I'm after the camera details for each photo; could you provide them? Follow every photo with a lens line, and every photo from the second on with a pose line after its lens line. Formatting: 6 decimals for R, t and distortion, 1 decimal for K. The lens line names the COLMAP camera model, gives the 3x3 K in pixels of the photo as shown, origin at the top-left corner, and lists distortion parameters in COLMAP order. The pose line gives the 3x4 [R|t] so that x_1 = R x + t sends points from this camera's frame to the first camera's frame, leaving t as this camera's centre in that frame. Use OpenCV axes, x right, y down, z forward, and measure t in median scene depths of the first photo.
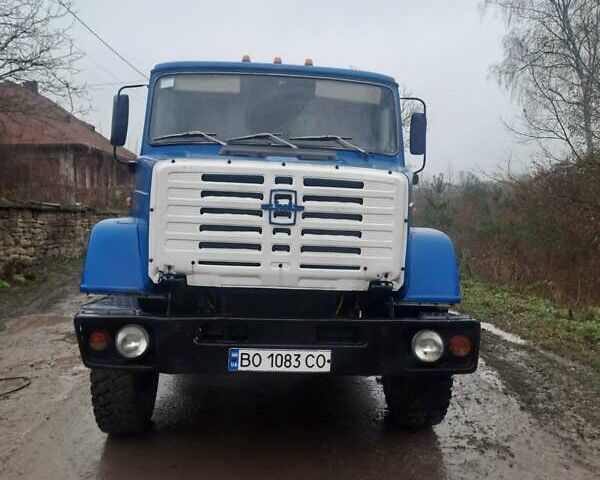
lens RADIAL K [[559.9, 0, 300.0], [0, 559.9, 240.0], [0, 0, 1]] dist [0.016512, 0.015540]
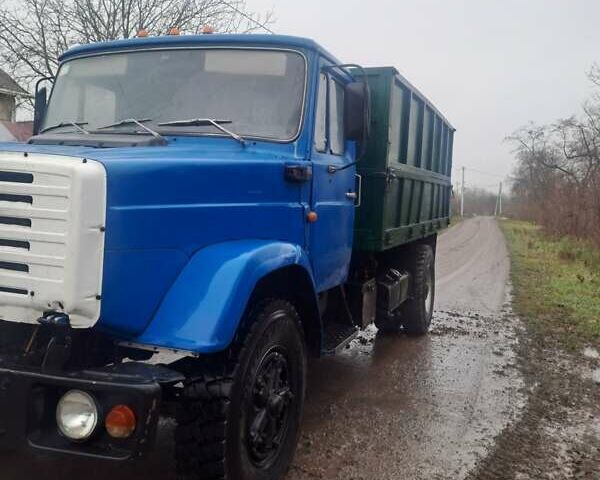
lens RADIAL K [[559.9, 0, 300.0], [0, 559.9, 240.0], [0, 0, 1]] dist [0.016512, 0.015540]
pose [[0.912569, 0.042661, -0.406692, 0.698727], [-0.043552, 0.999026, 0.007070, -0.036862], [0.406597, 0.011260, 0.913538, 0.457891]]
